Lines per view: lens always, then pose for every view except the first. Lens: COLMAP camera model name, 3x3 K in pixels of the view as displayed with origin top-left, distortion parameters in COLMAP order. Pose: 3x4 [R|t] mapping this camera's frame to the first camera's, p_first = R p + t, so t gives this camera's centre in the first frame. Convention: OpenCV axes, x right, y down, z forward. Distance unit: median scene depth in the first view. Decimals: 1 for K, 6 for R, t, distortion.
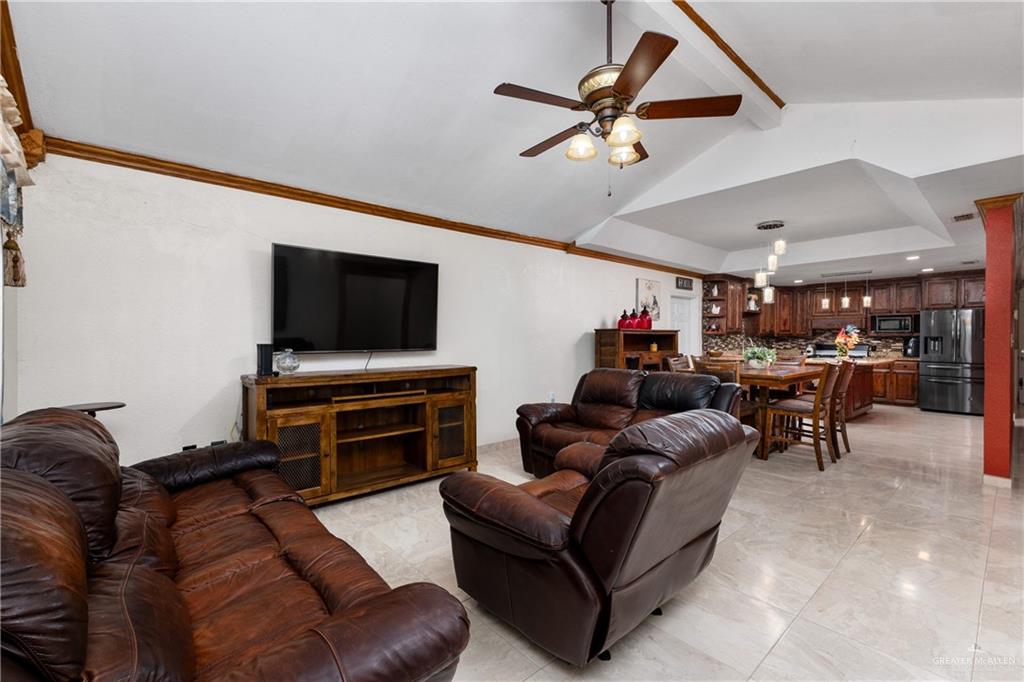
lens RADIAL K [[447.1, 0, 511.7], [0, 447.1, 340.2], [0, 0, 1]] dist [0.002039, 0.000281]
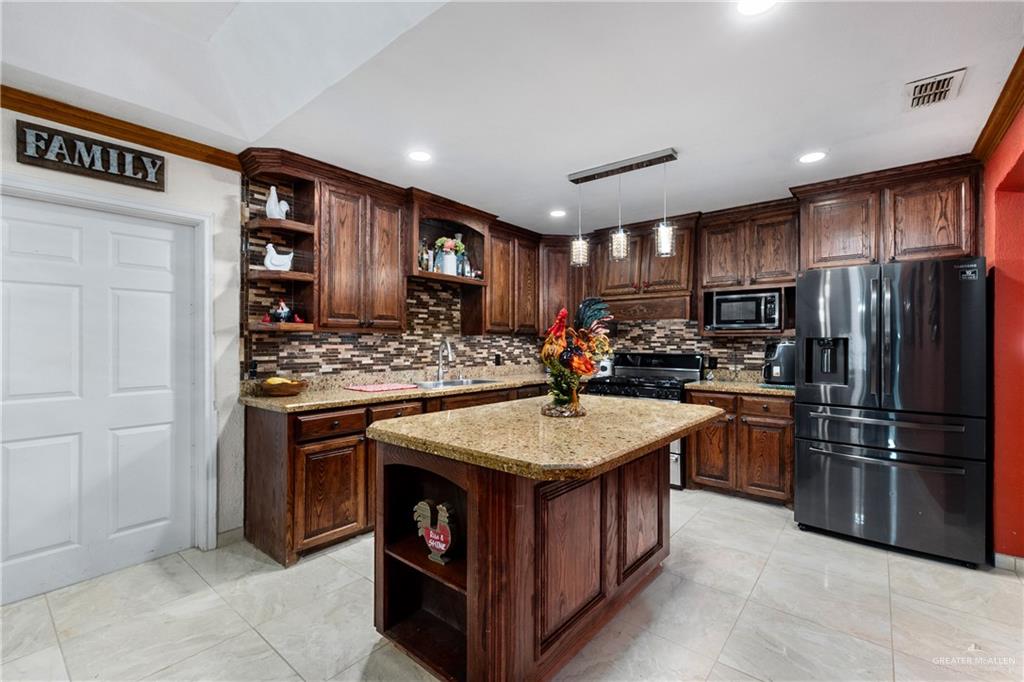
lens RADIAL K [[447.1, 0, 512.1], [0, 447.1, 341.7], [0, 0, 1]] dist [0.002039, 0.000281]
pose [[0.988442, -0.000010, 0.151602, 0.564286], [0.000979, 0.999980, -0.006321, -0.001763], [-0.151599, 0.006396, 0.988421, 0.604305]]
